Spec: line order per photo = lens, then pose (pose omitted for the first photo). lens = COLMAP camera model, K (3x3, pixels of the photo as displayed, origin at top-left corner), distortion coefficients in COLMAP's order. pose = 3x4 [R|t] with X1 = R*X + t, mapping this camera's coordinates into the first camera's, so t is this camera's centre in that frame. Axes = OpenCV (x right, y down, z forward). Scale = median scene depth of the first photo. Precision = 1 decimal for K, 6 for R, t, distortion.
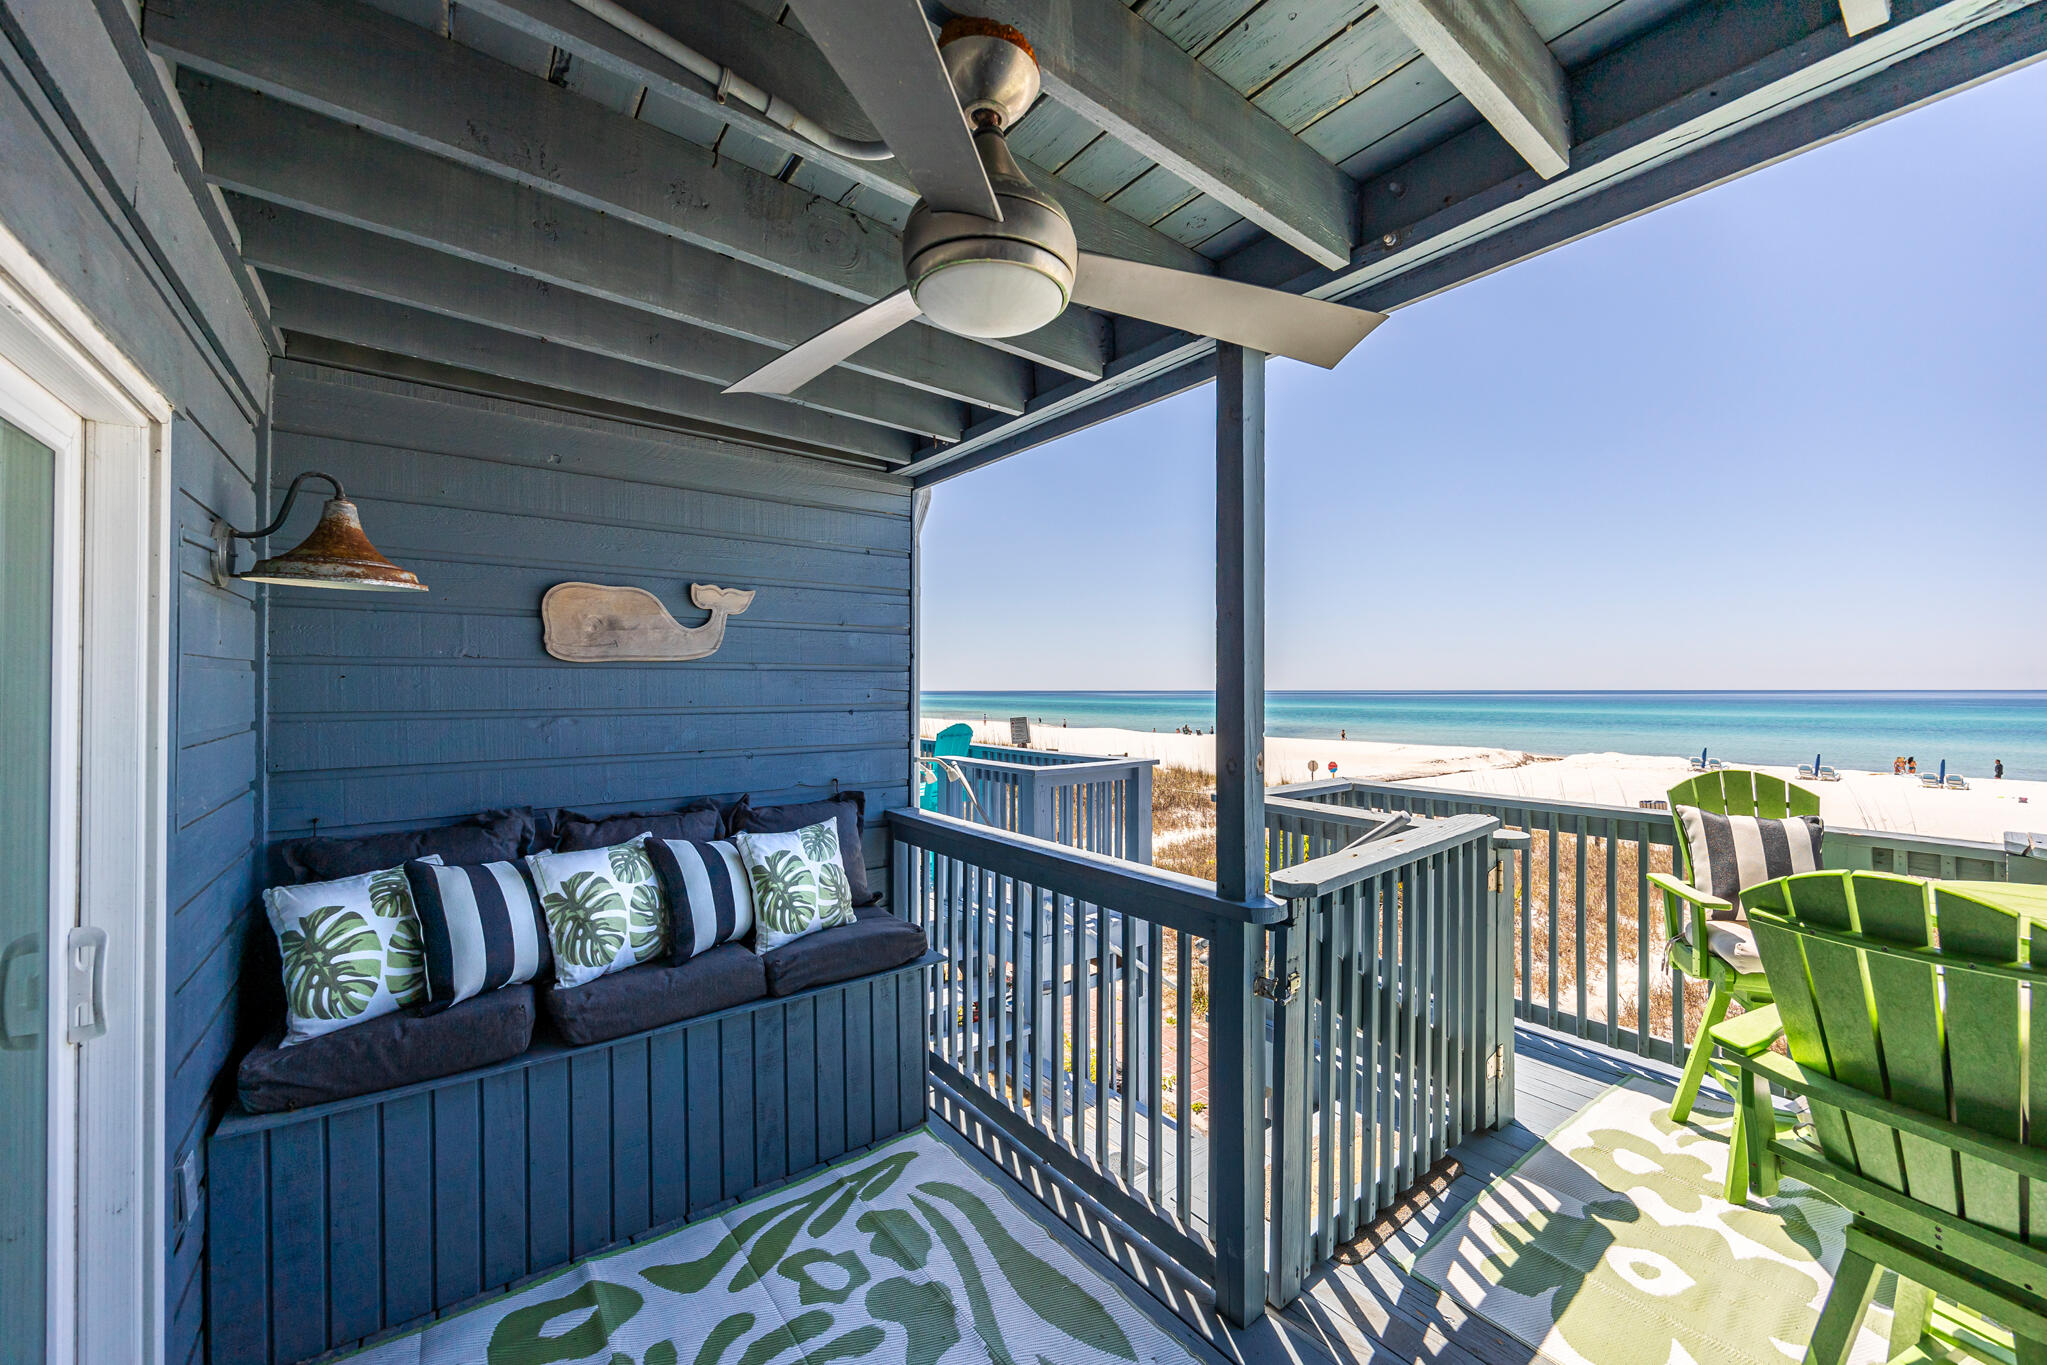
lens RADIAL K [[819.0, 0, 1034.2], [0, 819.0, 688.7], [0, 0, 1]] dist [-0.003299, -0.000063]
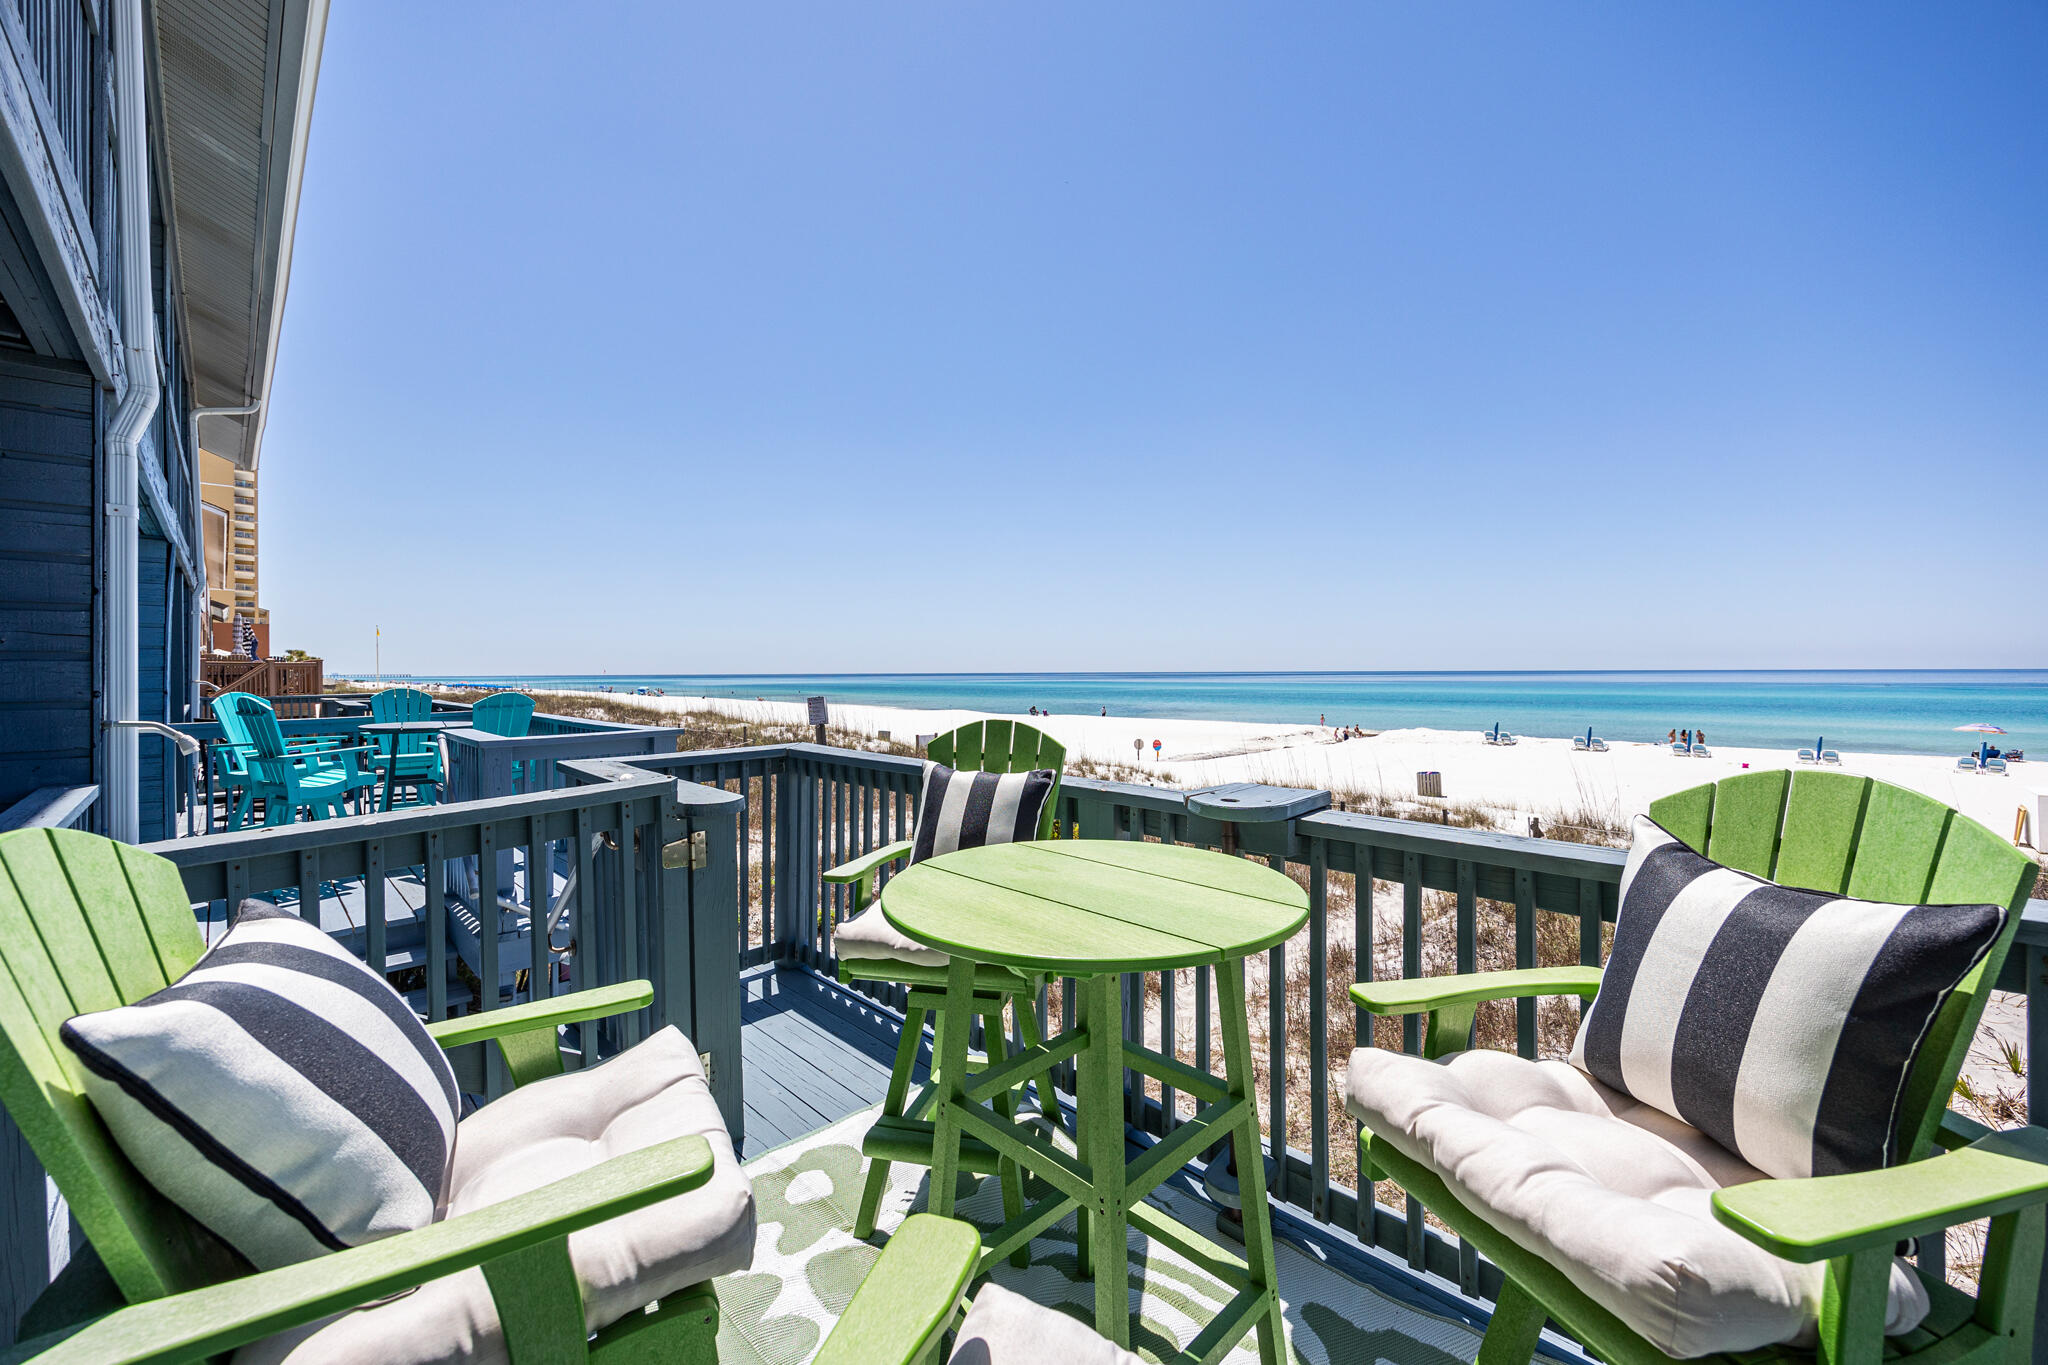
lens RADIAL K [[819.4, 0, 1032.5], [0, 819.4, 674.4], [0, 0, 1]] dist [-0.003299, -0.000063]
pose [[0.991815, -0.003477, 0.127637, 0.718033], [0.003242, 0.999993, 0.002050, 0.046123], [-0.127644, -0.001620, 0.991819, 0.117756]]
